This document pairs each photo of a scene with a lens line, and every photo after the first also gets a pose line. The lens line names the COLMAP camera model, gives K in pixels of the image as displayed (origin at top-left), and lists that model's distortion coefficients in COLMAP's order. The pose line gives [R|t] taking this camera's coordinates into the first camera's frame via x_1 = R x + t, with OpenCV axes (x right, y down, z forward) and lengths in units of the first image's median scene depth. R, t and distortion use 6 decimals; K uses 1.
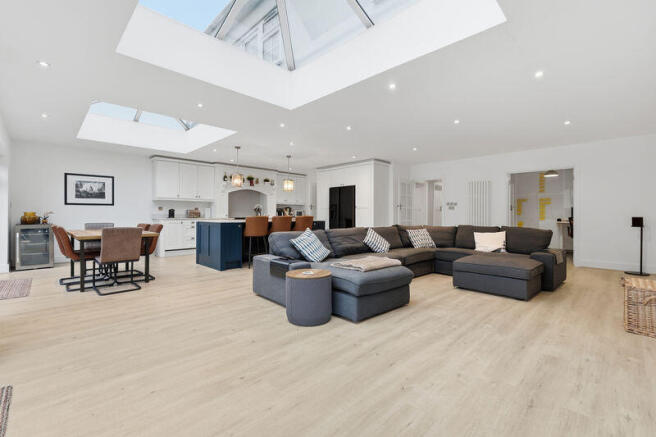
lens RADIAL K [[290.4, 0, 325.3], [0, 290.4, 215.1], [0, 0, 1]] dist [0.012247, 0.000158]
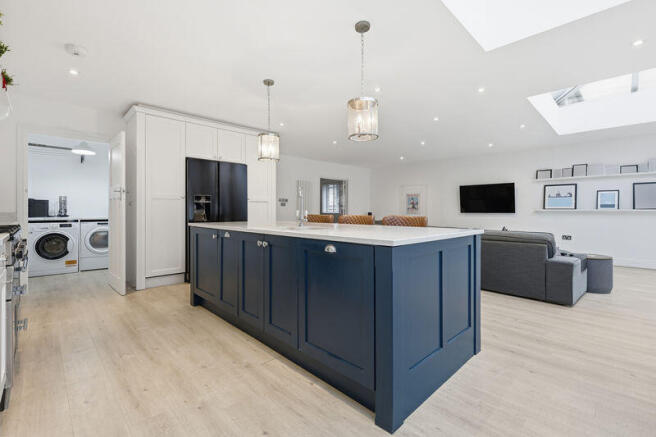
lens RADIAL K [[290.4, 0, 324.9], [0, 290.4, 213.9], [0, 0, 1]] dist [0.012247, 0.000158]
pose [[0.004588, -0.016112, 0.999860, -0.539804], [0.011474, 0.999805, 0.016058, -0.008051], [-0.999924, 0.011399, 0.004772, 0.904272]]
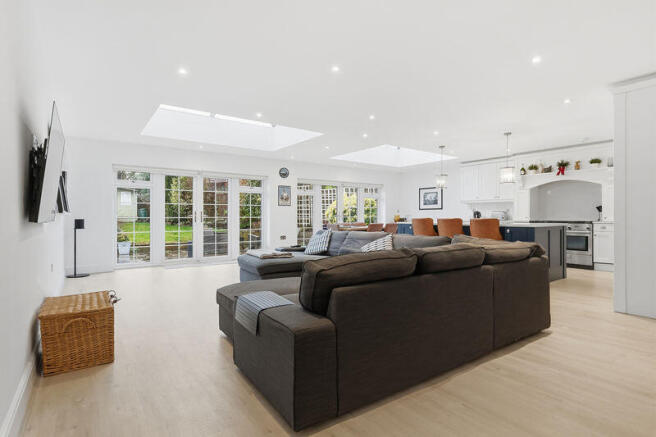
lens RADIAL K [[336.0, 0, 328.2], [0, 336.0, 220.7], [0, 0, 1]] dist [0.011219, 0.001126]
pose [[-0.150899, 0.008710, -0.988511, 0.713935], [-0.009637, 0.999901, 0.010282, 0.004196], [0.988502, 0.011078, -0.150800, 0.676935]]
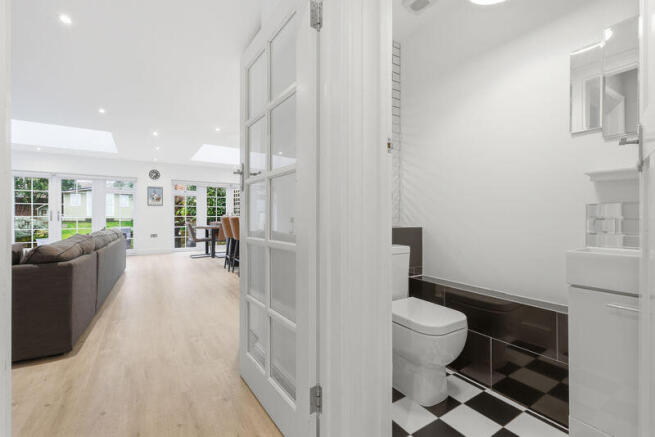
lens RADIAL K [[290.0, 0, 322.4], [0, 290.0, 217.5], [0, 0, 1]] dist [0.012247, 0.000158]
pose [[-0.220555, -0.004246, -0.975365, 0.495254], [-0.009140, 0.999956, -0.002286, 0.005959], [0.975332, 0.008411, -0.220584, 1.179841]]
